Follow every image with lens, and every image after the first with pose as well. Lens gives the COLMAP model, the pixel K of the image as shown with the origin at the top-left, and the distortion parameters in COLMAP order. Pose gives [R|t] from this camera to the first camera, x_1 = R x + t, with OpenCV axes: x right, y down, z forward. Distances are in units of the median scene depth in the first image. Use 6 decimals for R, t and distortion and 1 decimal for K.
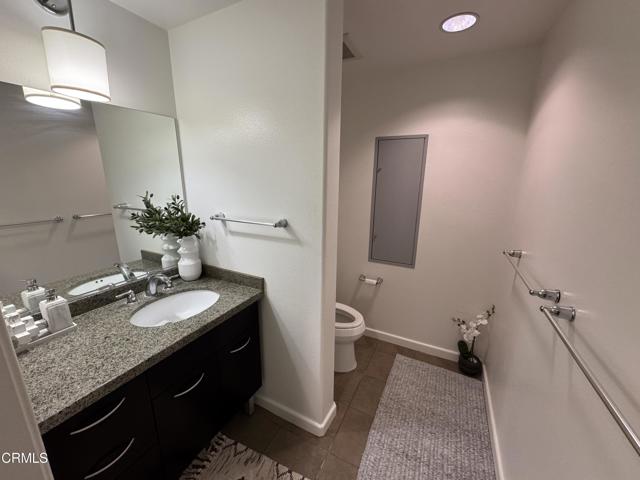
lens RADIAL K [[255.5, 0, 319.0], [0, 255.5, 238.2], [0, 0, 1]] dist [-0.002323, 0.000487]
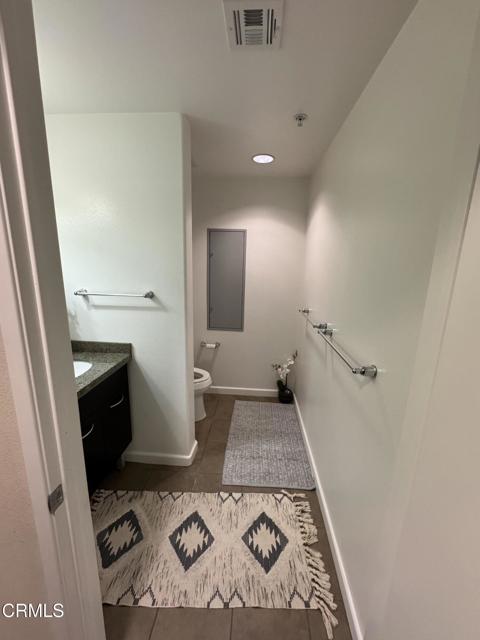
lens RADIAL K [[255.5, 0, 240.0], [0, 255.5, 320.1], [0, 0, 1]] dist [-0.002323, 0.000487]
pose [[0.918979, -0.069705, 0.388096, -0.192304], [0.076309, 0.997083, -0.001609, 0.084149], [-0.386852, 0.031094, 0.921618, -0.260558]]
